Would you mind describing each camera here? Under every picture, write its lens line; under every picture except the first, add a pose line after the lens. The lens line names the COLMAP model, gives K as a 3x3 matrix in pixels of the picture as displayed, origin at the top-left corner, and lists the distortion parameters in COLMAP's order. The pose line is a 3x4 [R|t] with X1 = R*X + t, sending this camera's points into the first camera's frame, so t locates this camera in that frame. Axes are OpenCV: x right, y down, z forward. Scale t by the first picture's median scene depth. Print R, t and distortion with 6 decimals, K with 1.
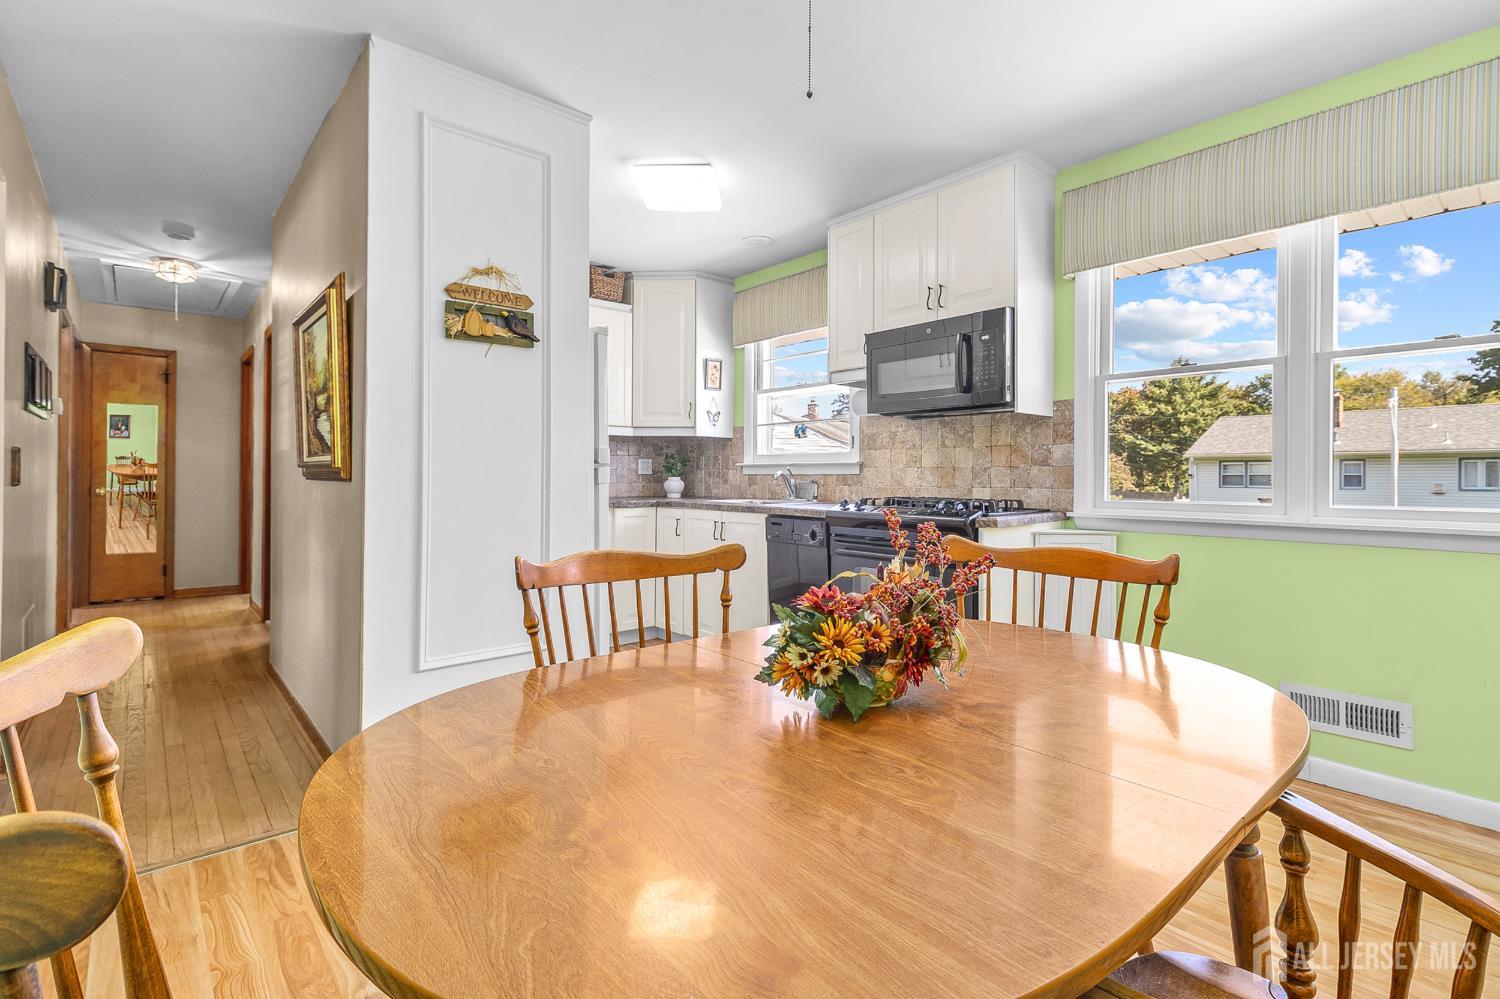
lens RADIAL K [[691.3, 0, 755.8], [0, 691.3, 472.0], [0, 0, 1]] dist [0.001502, 0.000092]
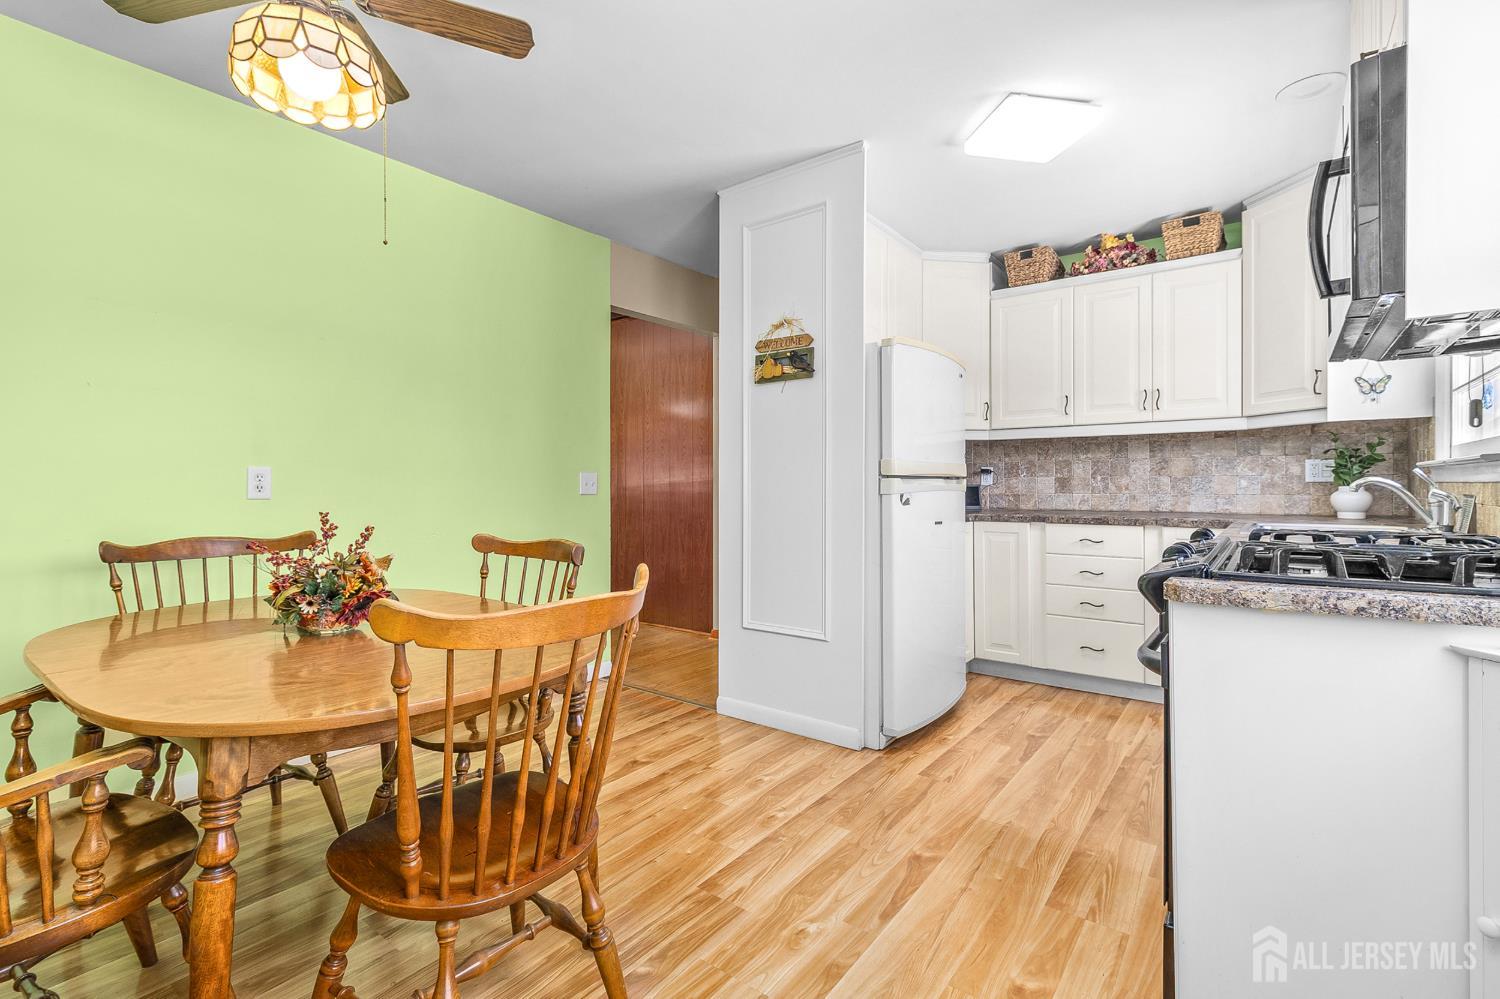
lens RADIAL K [[686.7, 0, 756.7], [0, 686.7, 483.0], [0, 0, 1]] dist [0.003684, 0.000128]
pose [[0.200930, -0.003260, -0.979600, 0.613046], [0.010128, 0.999948, -0.001250, -0.000600], [0.979553, -0.009670, 0.200953, 0.525301]]
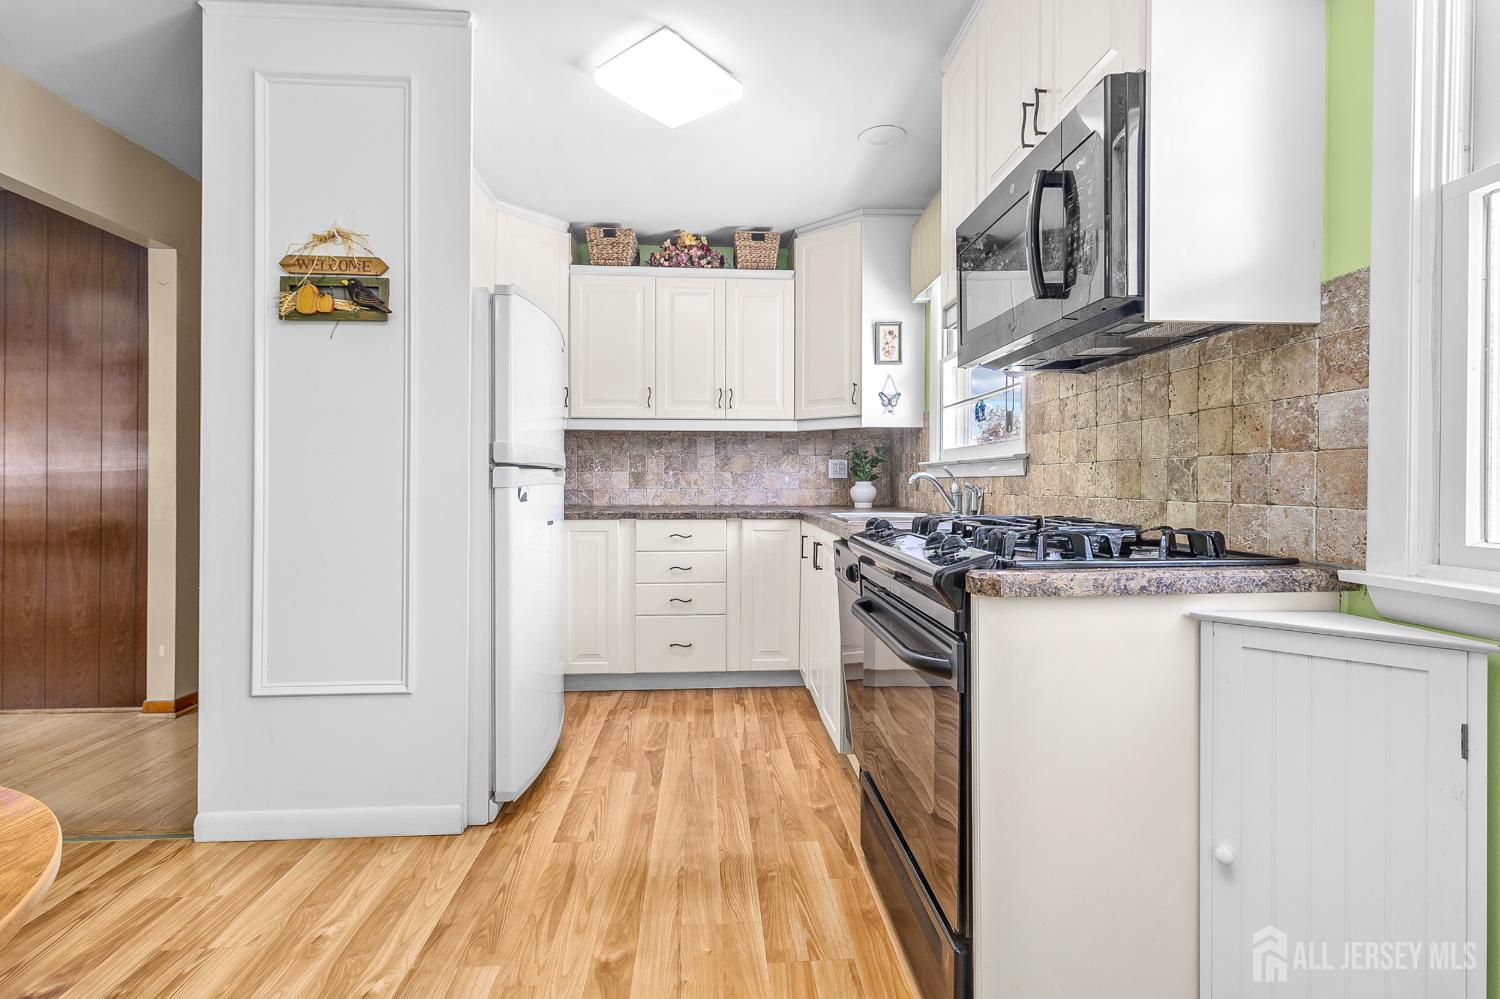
lens RADIAL K [[686.7, 0, 756.7], [0, 686.7, 483.0], [0, 0, 1]] dist [0.003684, 0.000128]
pose [[0.796073, 0.000101, -0.605200, 0.400002], [0.003889, 0.999978, 0.005283, 0.007043], [0.605188, -0.006559, 0.796056, 0.480651]]
